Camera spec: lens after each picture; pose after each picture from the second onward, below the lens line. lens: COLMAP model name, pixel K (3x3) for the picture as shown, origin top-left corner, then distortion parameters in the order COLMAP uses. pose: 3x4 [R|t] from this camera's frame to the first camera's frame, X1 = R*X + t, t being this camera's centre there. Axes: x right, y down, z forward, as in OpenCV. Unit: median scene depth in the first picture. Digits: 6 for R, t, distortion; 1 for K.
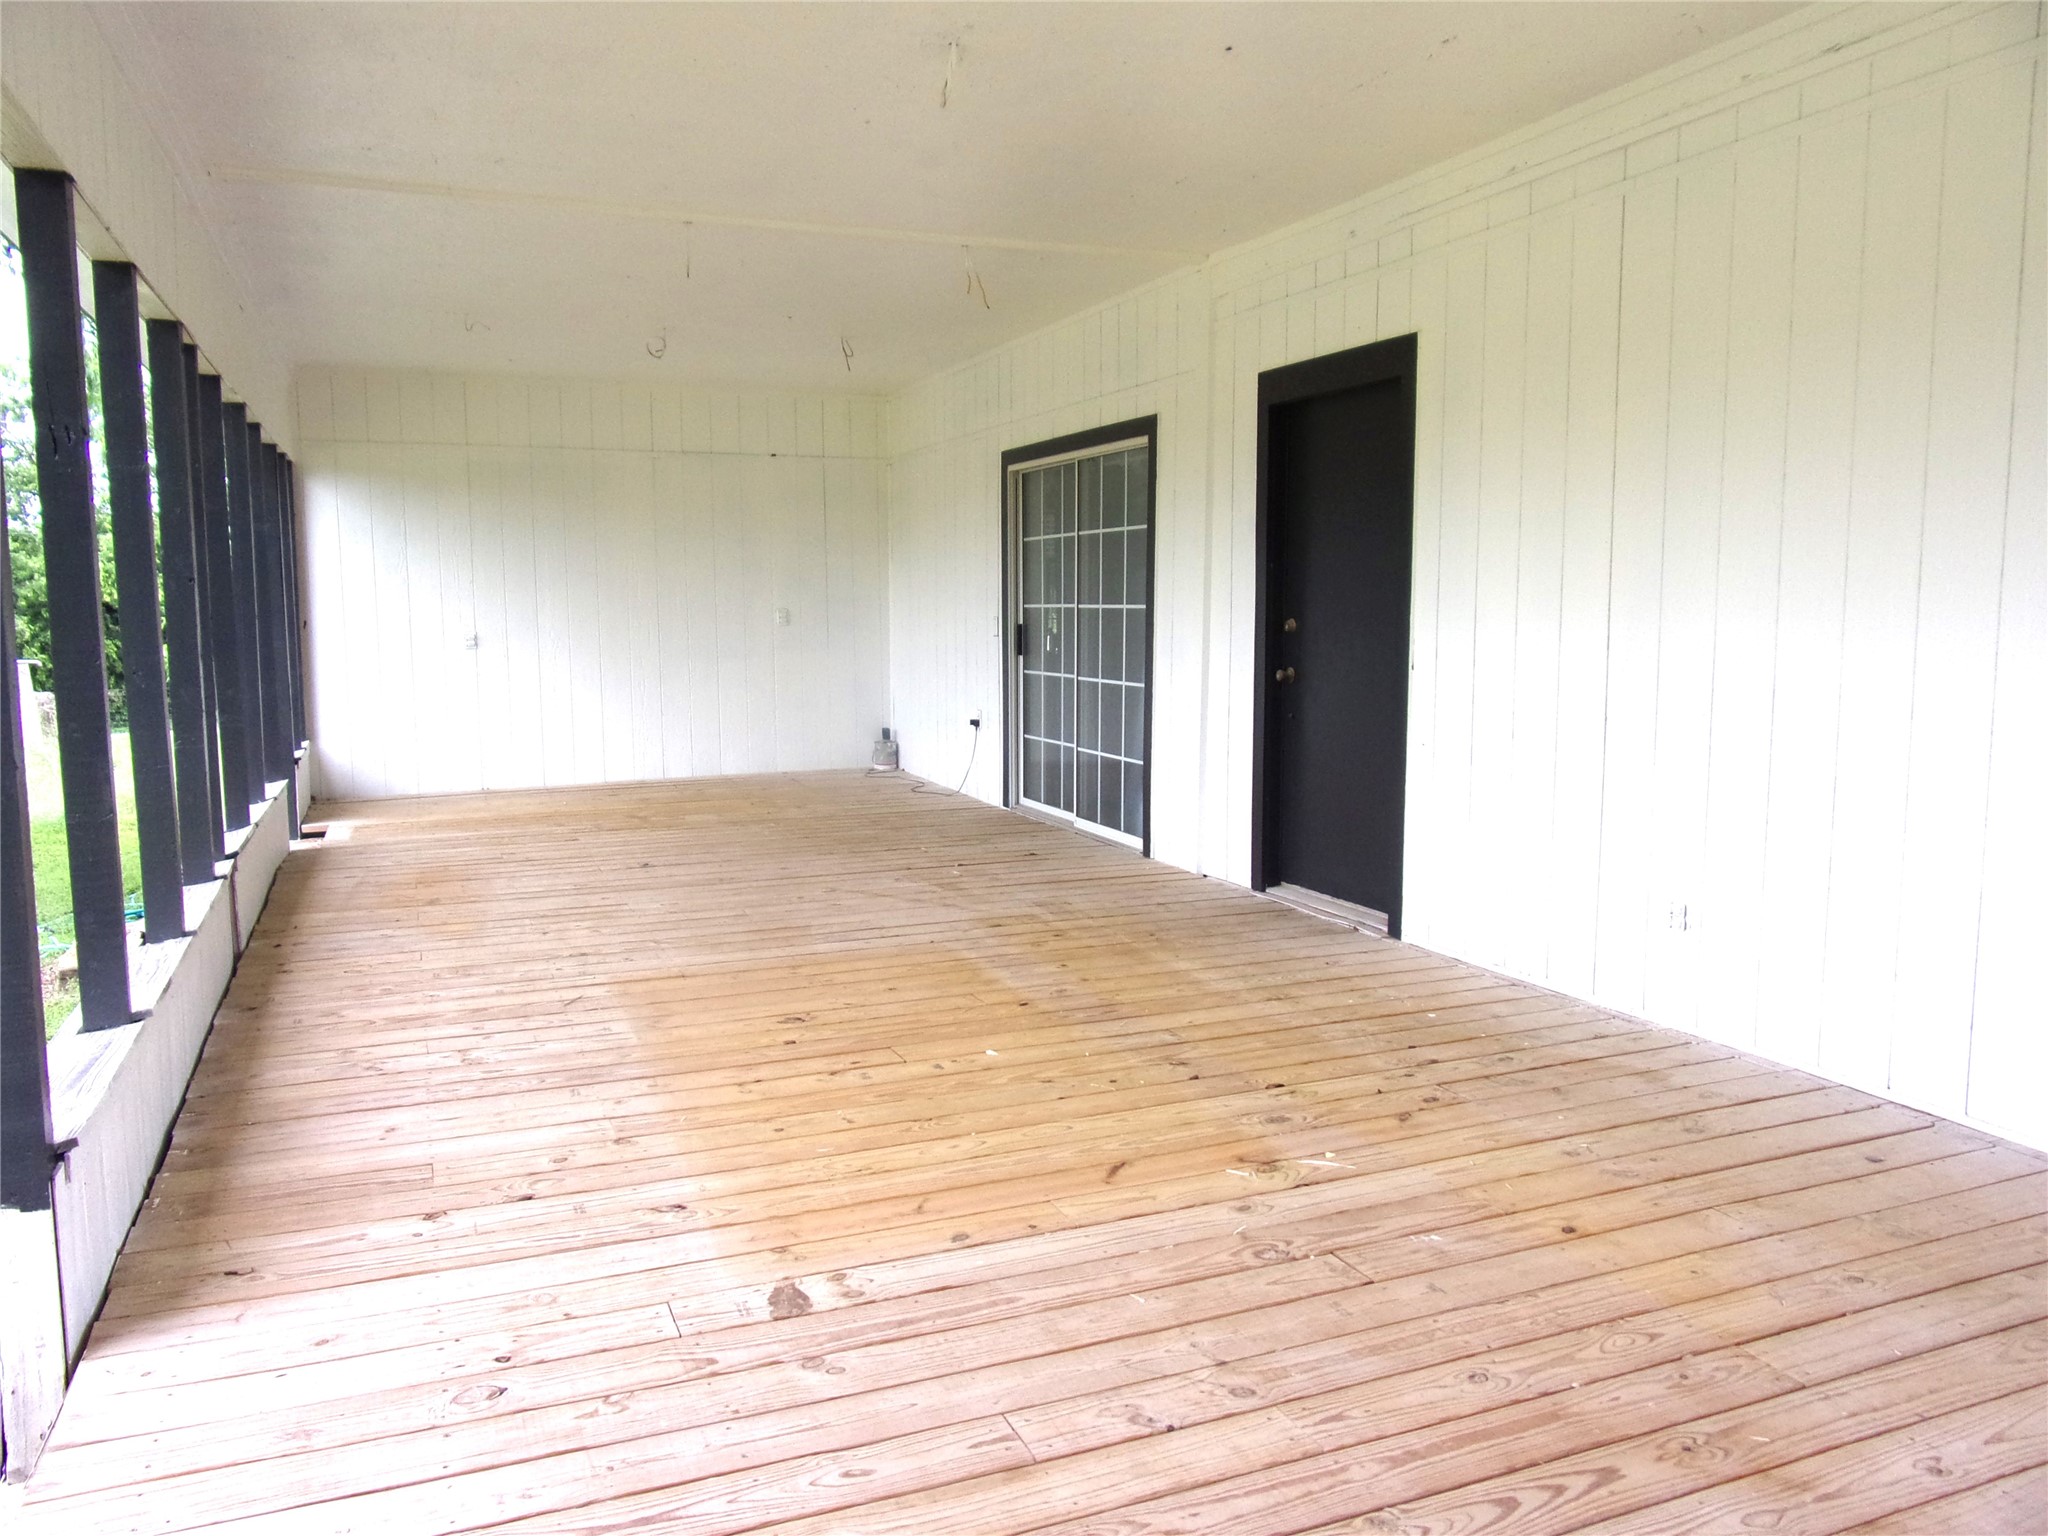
lens RADIAL K [[1512.7, 0, 1023.5], [0, 1512.7, 768.4], [0, 0, 1]] dist [-0.023524, 0.008096]
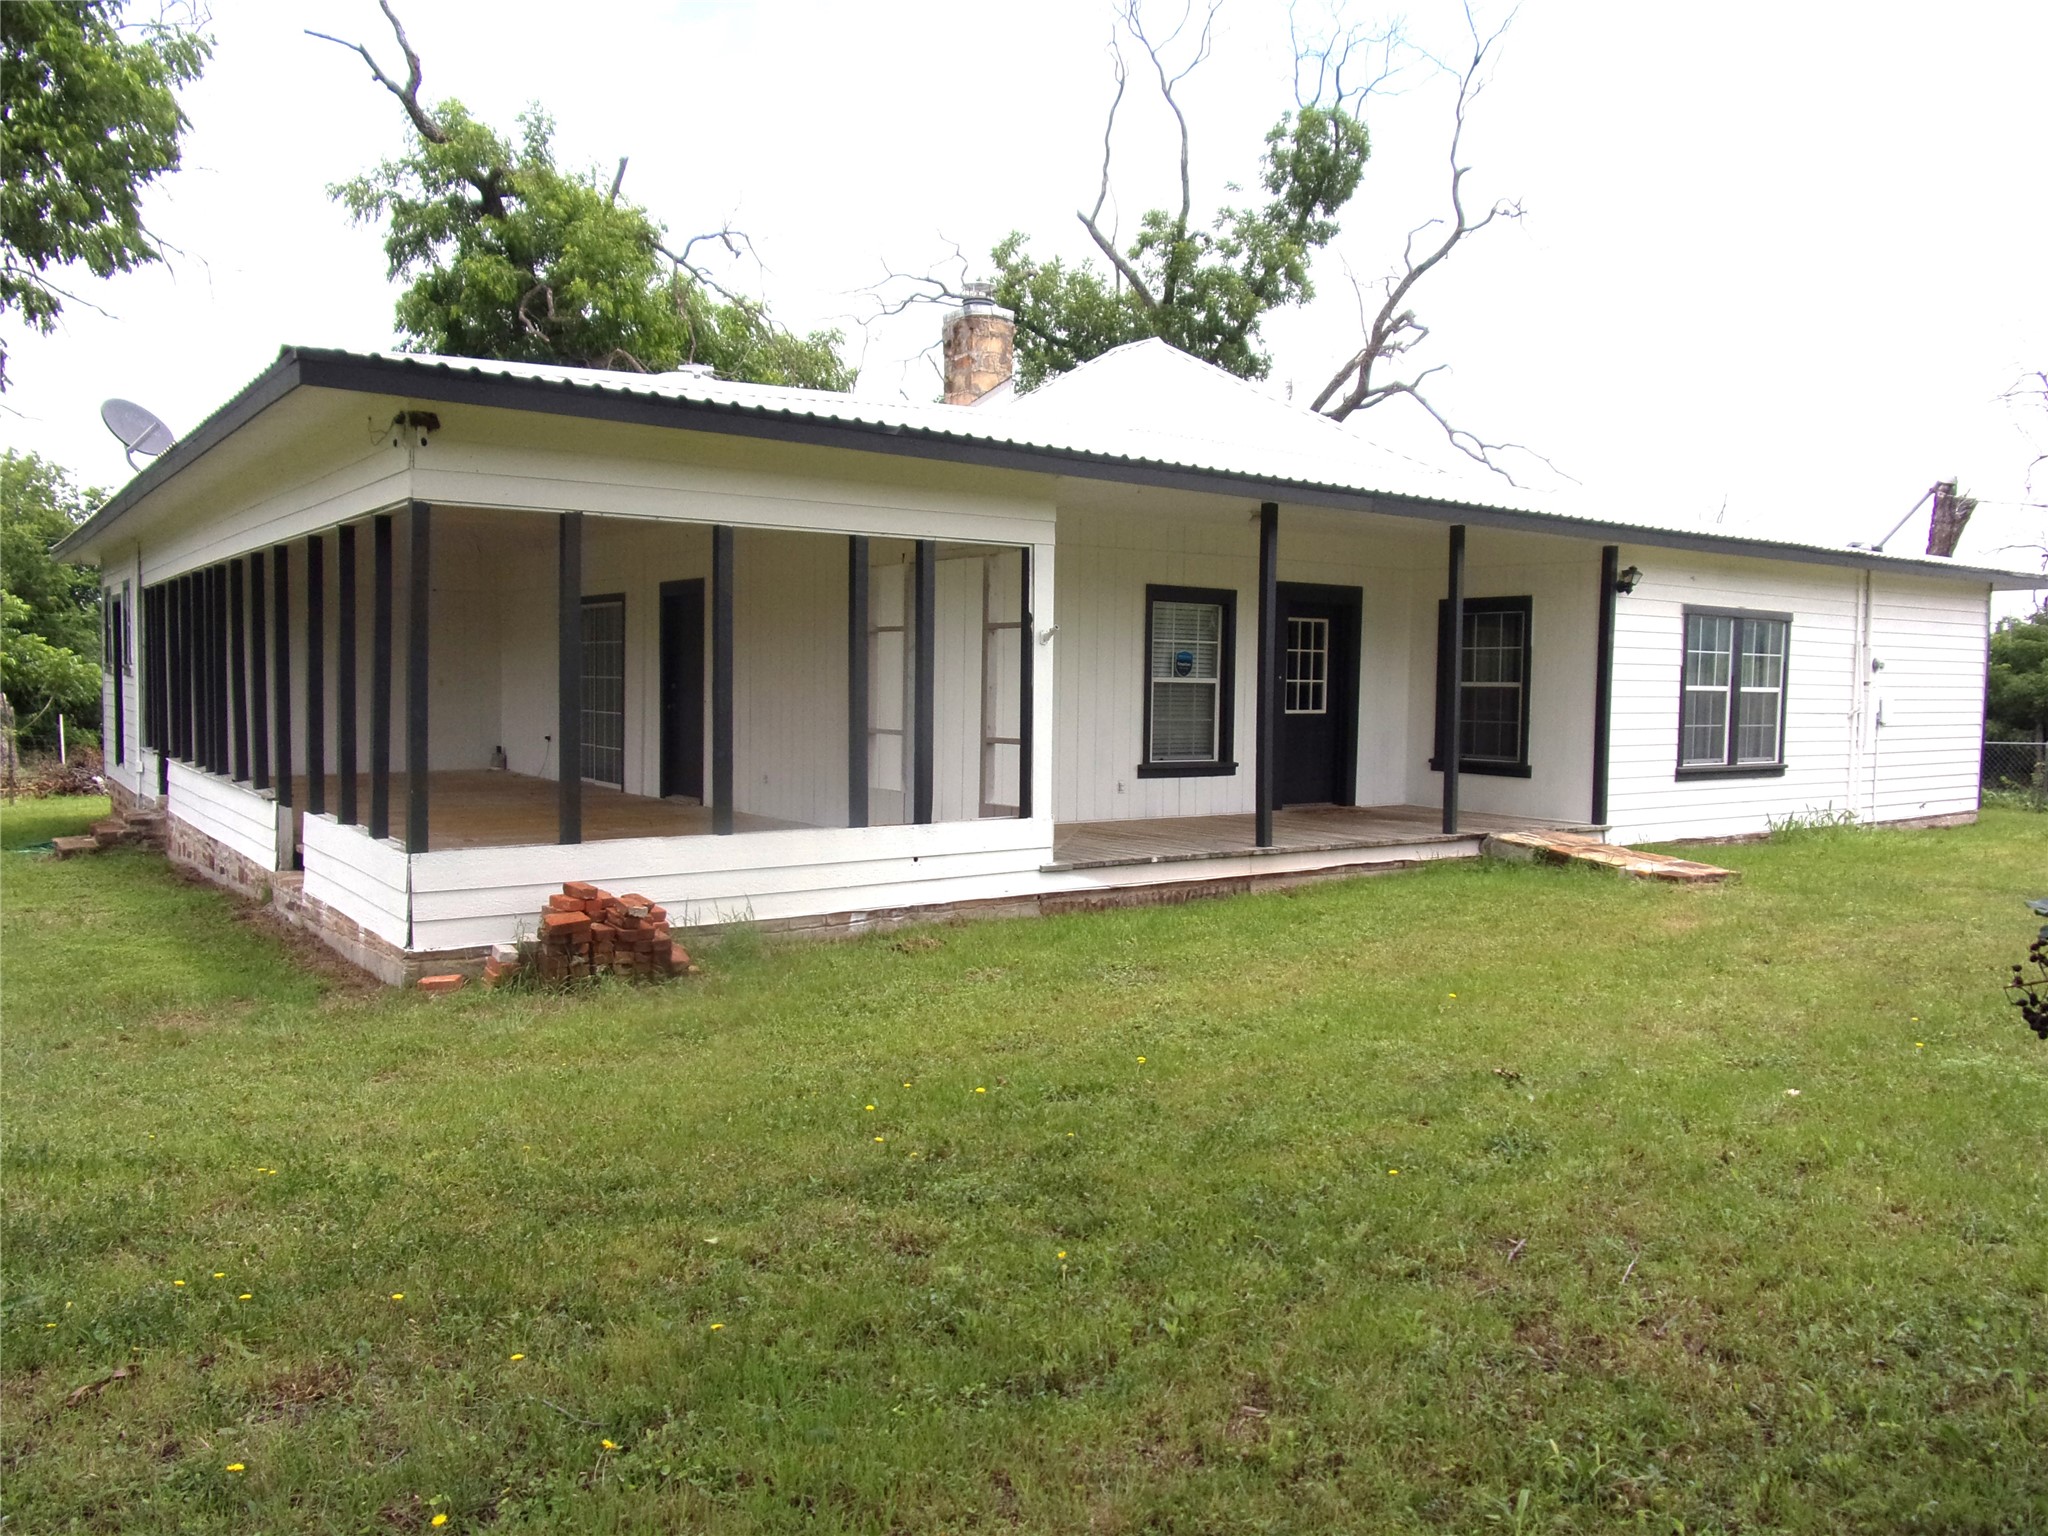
lens RADIAL K [[1512.7, 0, 1023.6], [0, 1512.7, 767.0], [0, 0, 1]] dist [-0.023524, 0.008096]
pose [[0.970693, 0.008849, 0.240160, 0.155240], [0.003558, 0.998683, -0.051178, 0.176940], [-0.240297, 0.050532, 0.969383, -1.623066]]
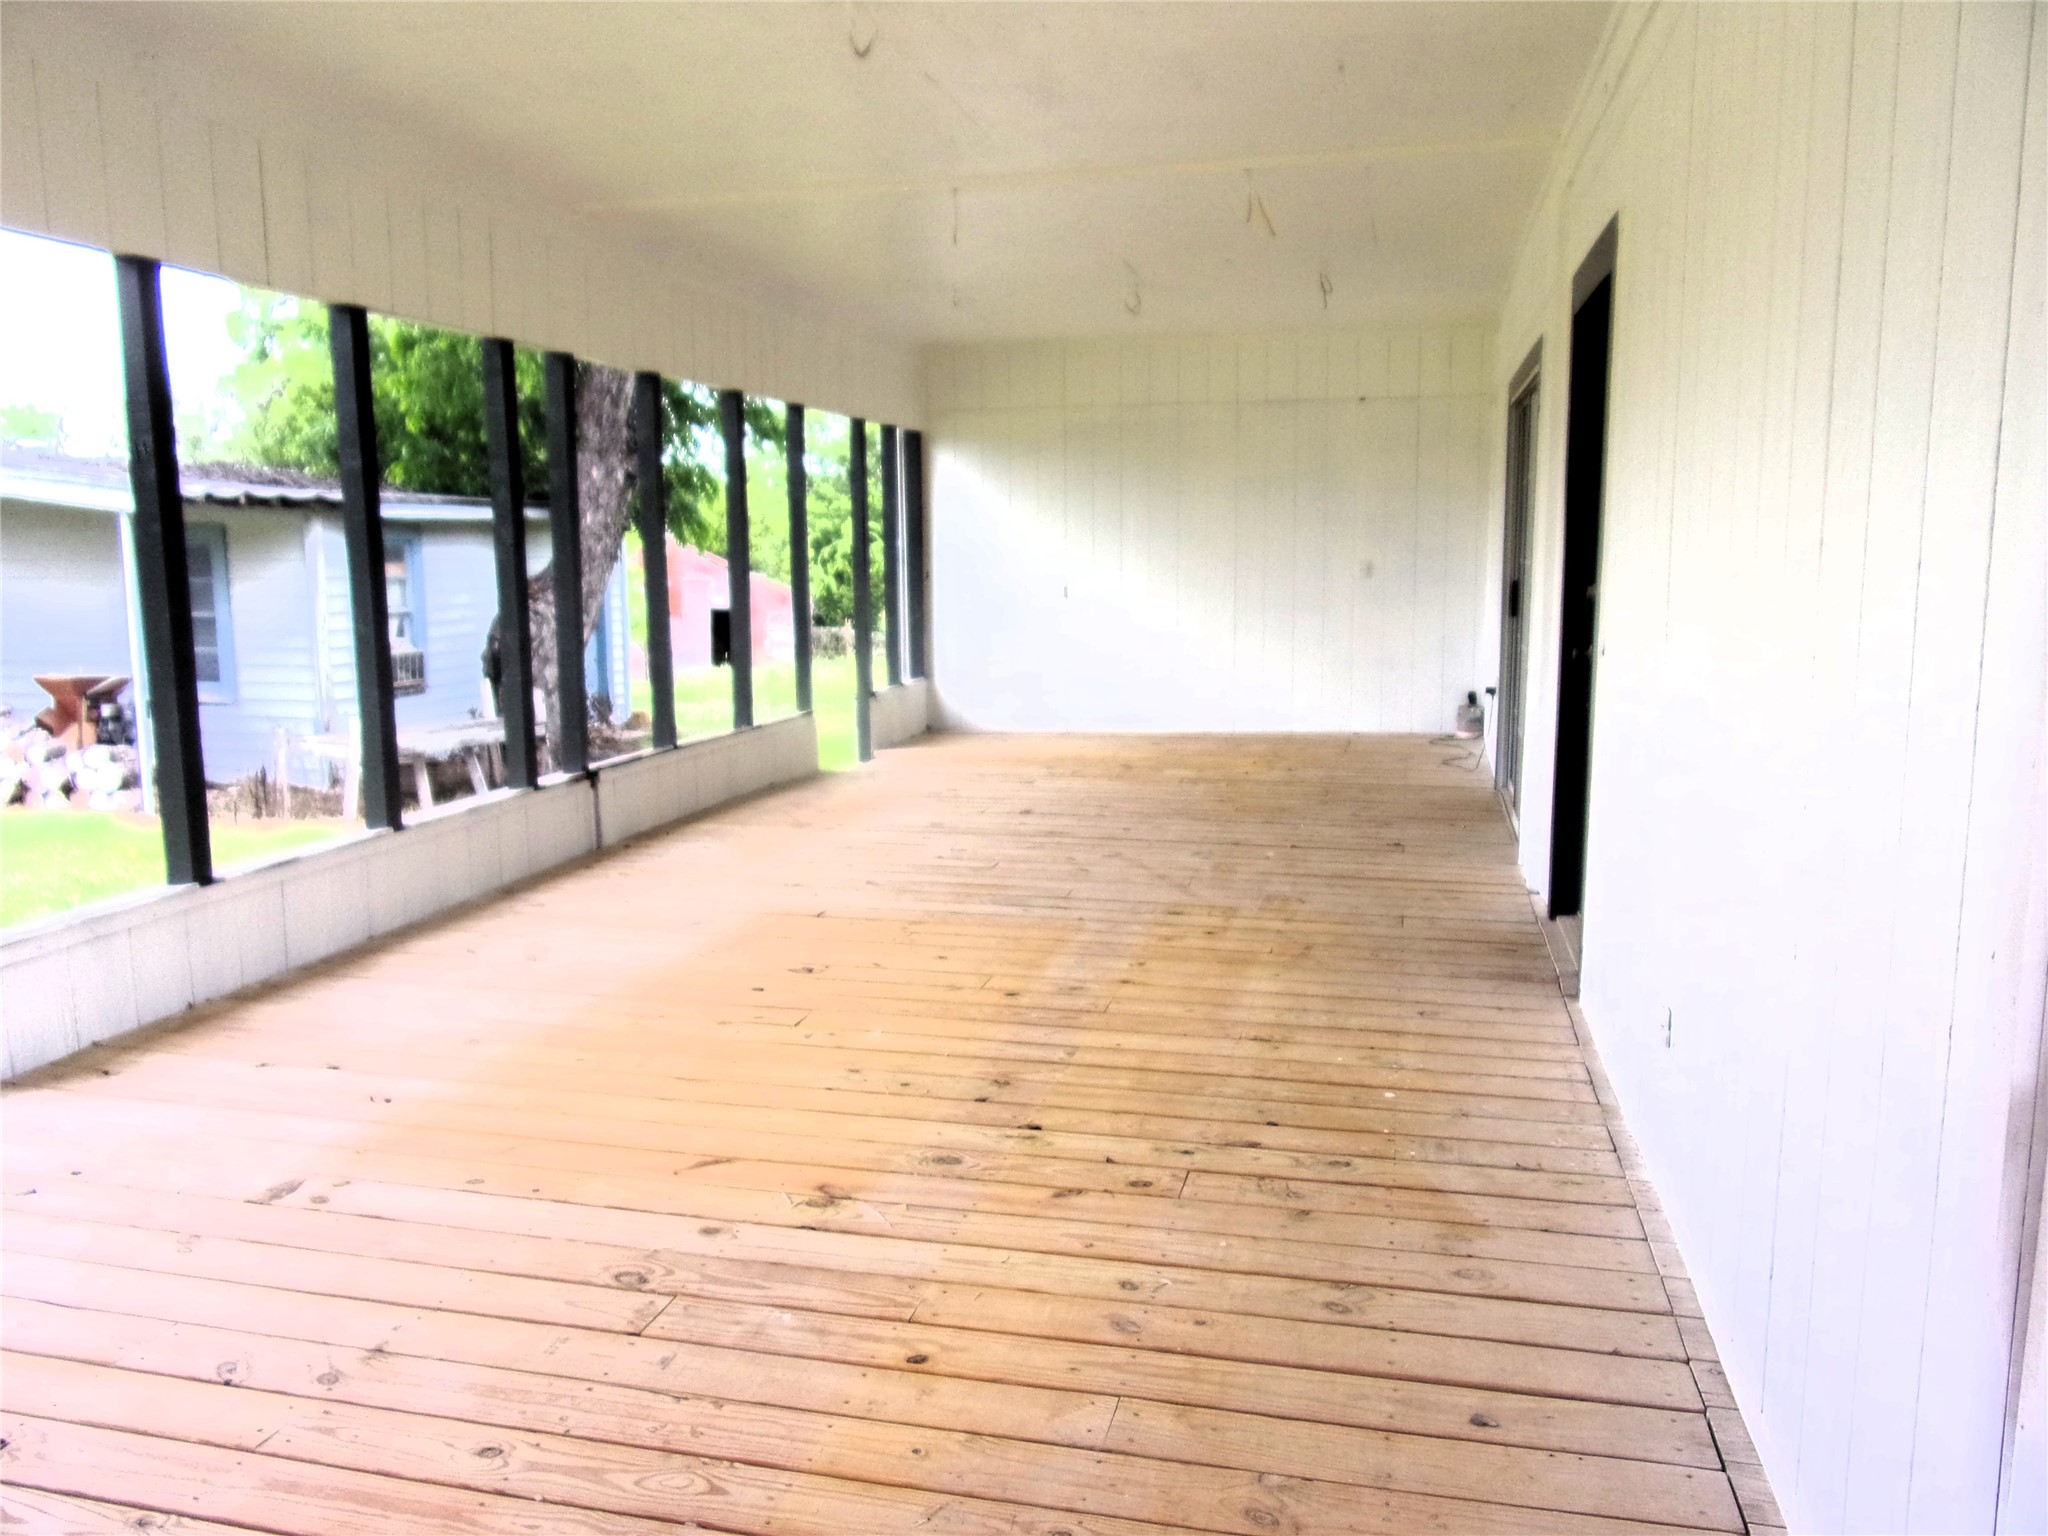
lens RADIAL K [[1512.7, 0, 1021.4], [0, 1512.7, 768.9], [0, 0, 1]] dist [-0.023524, 0.008096]
pose [[0.800960, 0.082280, -0.593038, 0.631389], [-0.059787, 0.996553, 0.057516, -0.044666], [0.595726, -0.010612, 0.803118, 0.279957]]
